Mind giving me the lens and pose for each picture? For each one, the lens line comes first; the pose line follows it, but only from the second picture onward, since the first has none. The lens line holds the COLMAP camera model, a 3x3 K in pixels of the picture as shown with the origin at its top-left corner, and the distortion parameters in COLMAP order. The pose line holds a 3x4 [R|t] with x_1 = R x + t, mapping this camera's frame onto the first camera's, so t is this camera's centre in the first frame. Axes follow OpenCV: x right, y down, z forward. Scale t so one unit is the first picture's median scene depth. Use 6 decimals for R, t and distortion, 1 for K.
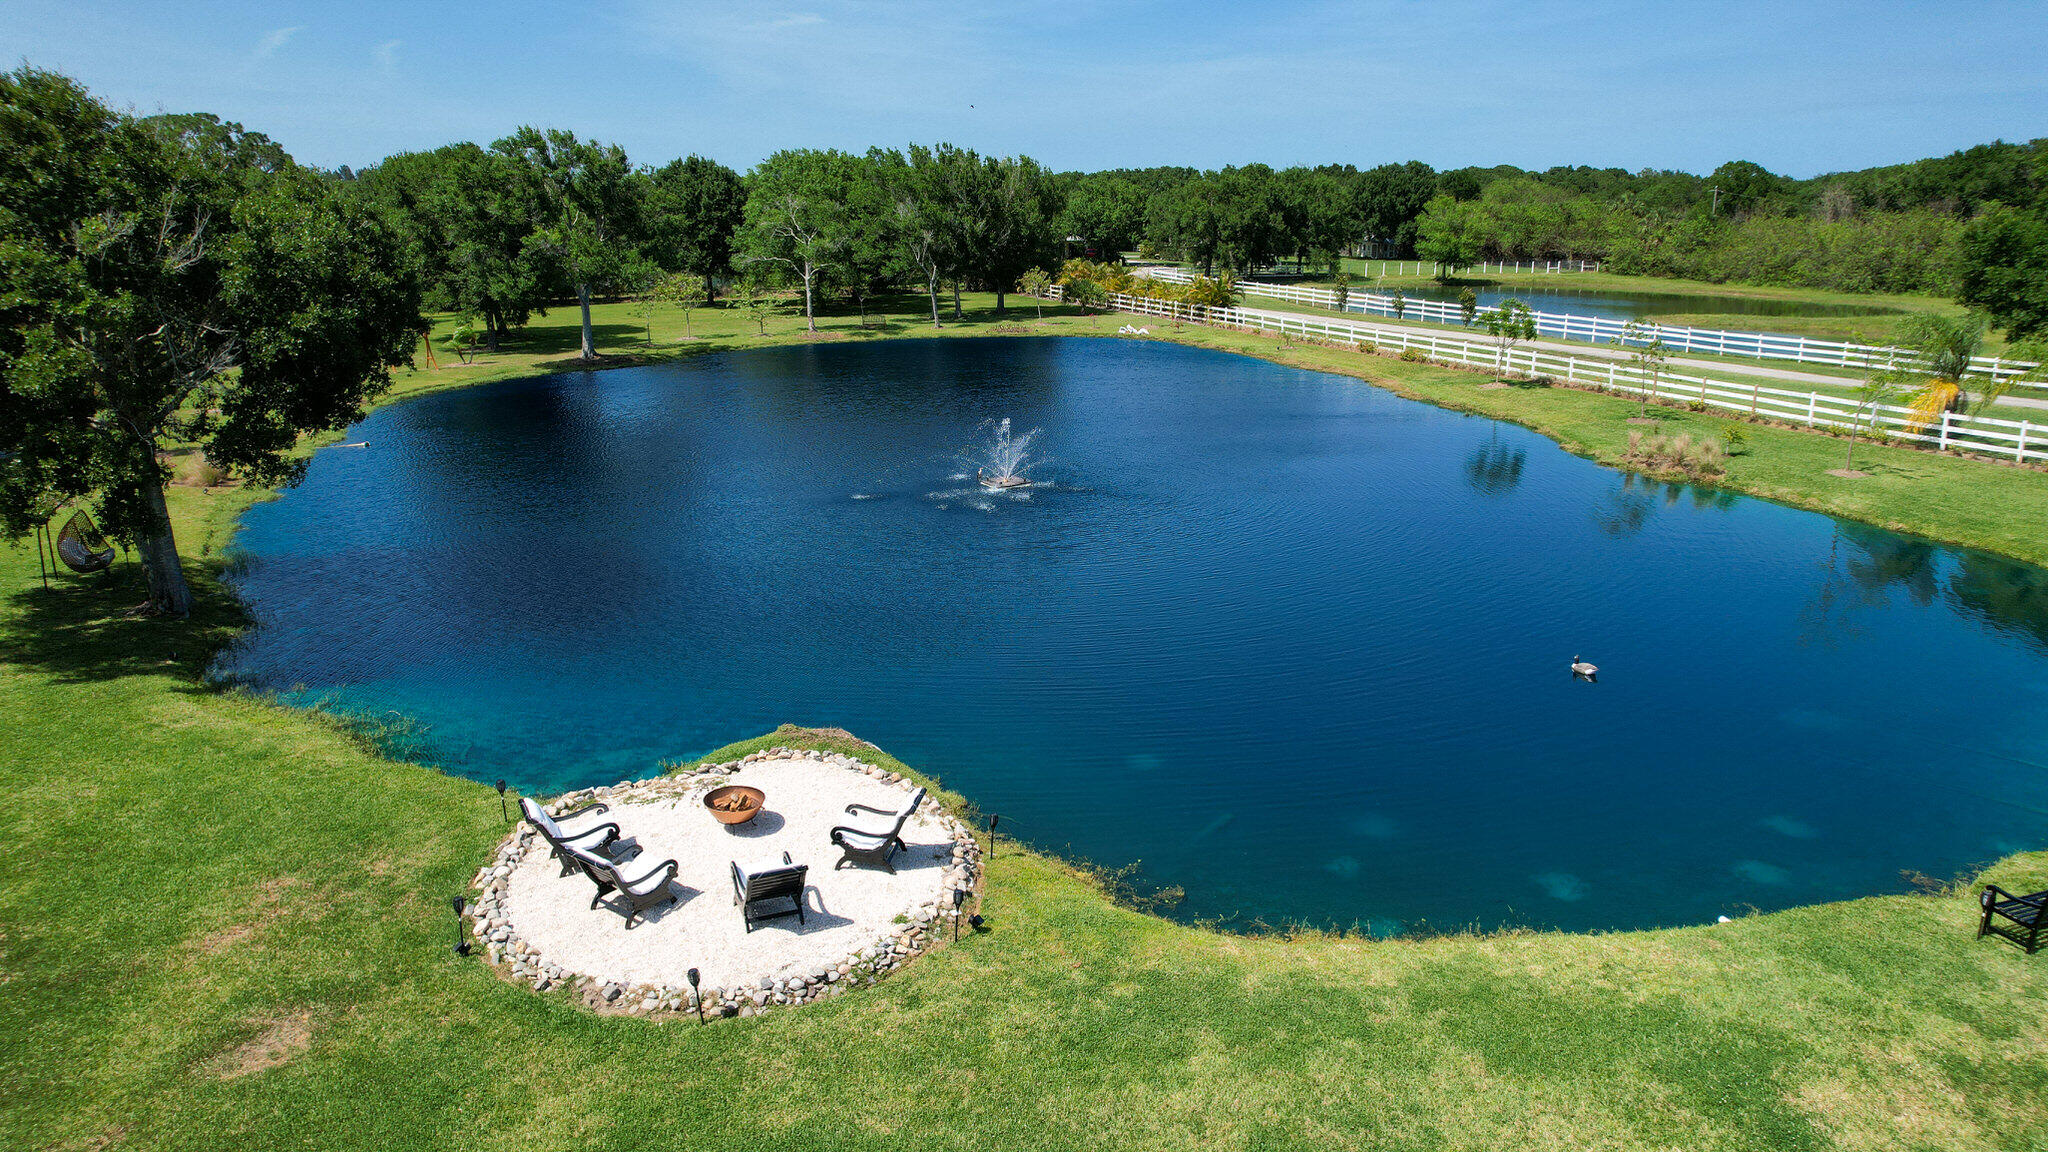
lens RADIAL K [[1312.6, 0, 1034.1], [0, 1312.6, 559.3], [0, 0, 1]] dist [-0.052851, 0.028522]
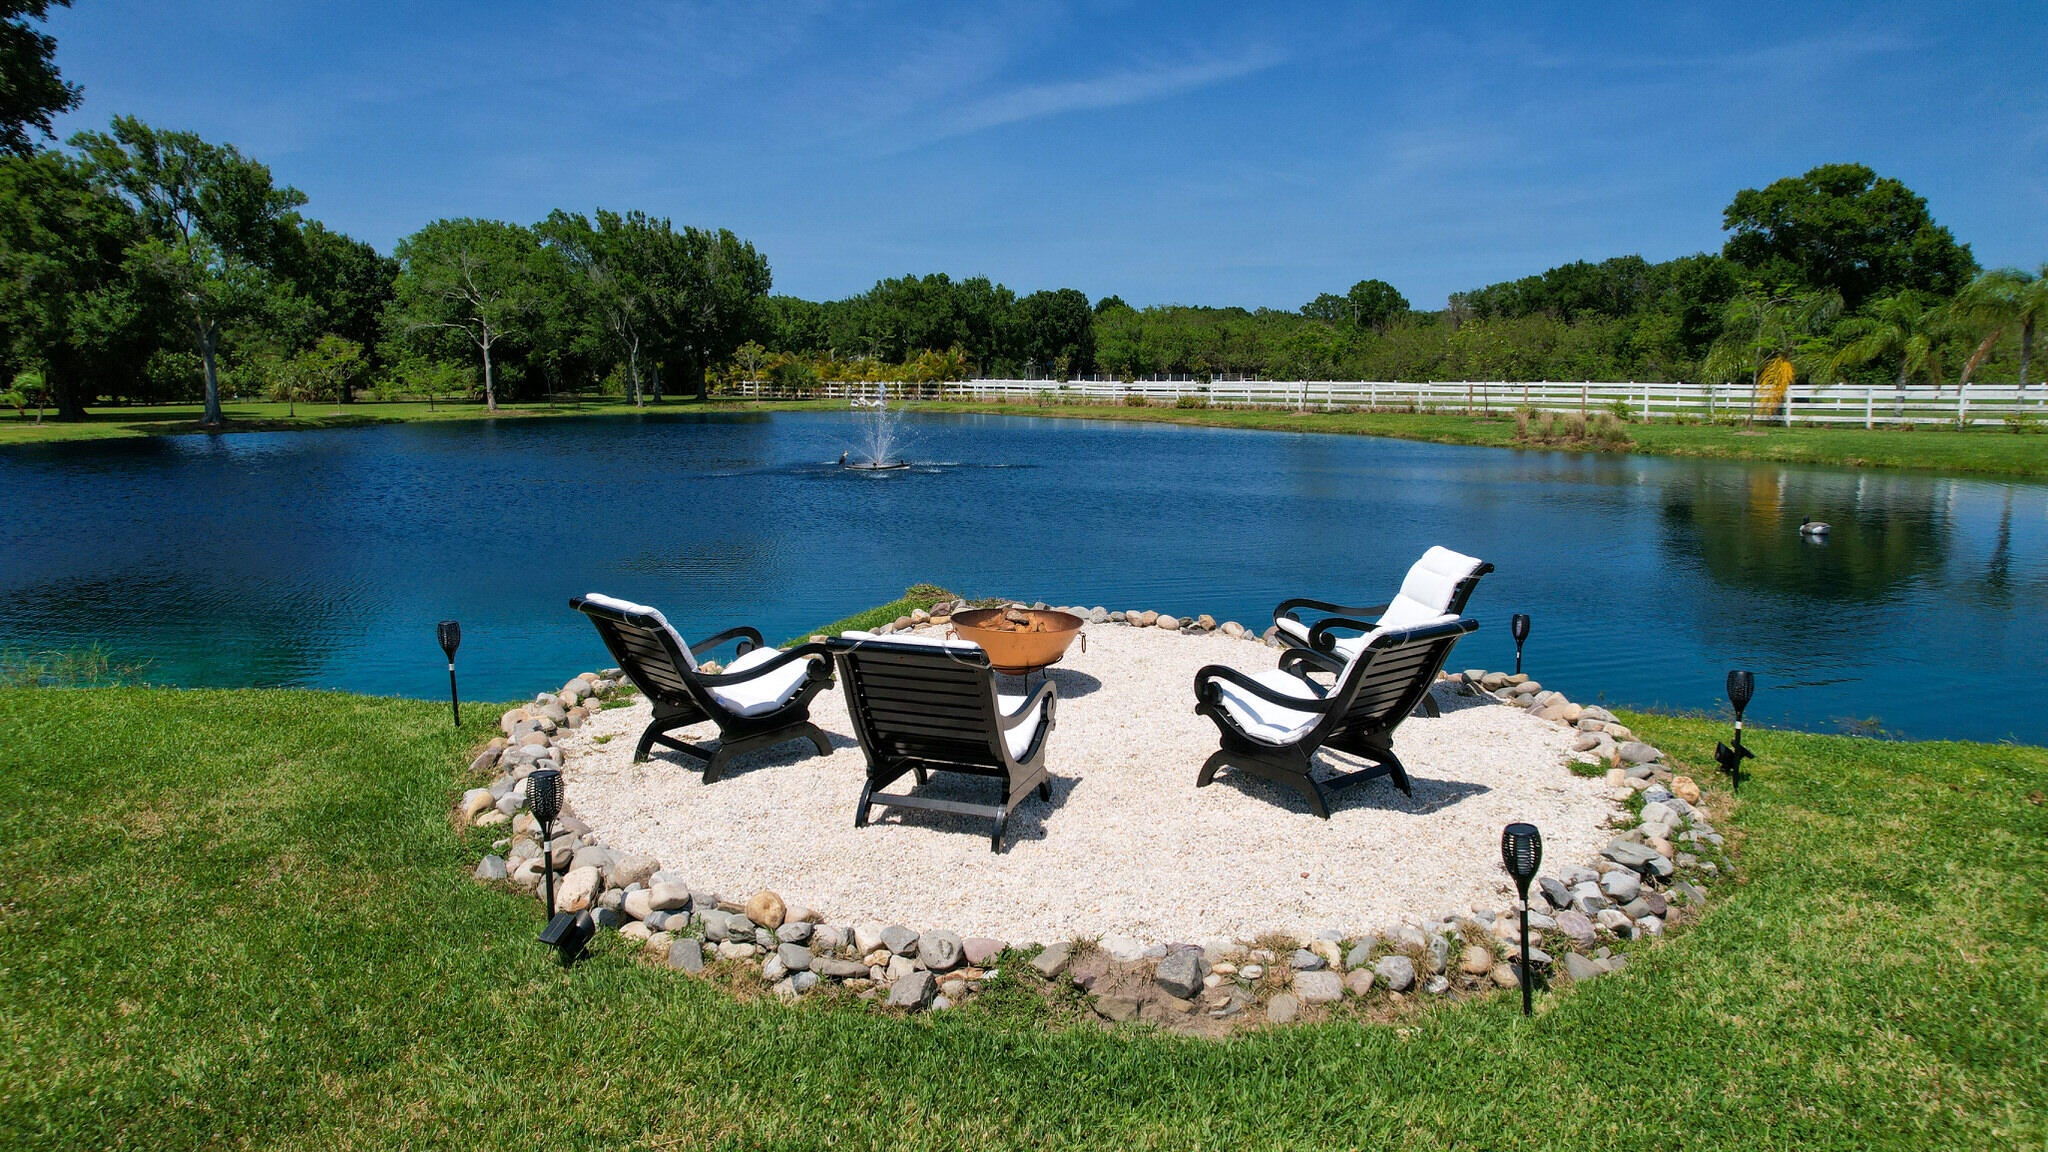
lens RADIAL K [[1312.6, 0, 1022.8], [0, 1312.6, 574.3], [0, 0, 1]] dist [-0.052851, 0.028522]
pose [[0.963105, -0.046139, 0.265141, -0.058666], [0.074464, 0.992417, -0.097790, 0.035978], [-0.258618, 0.113925, 0.959238, 0.094599]]
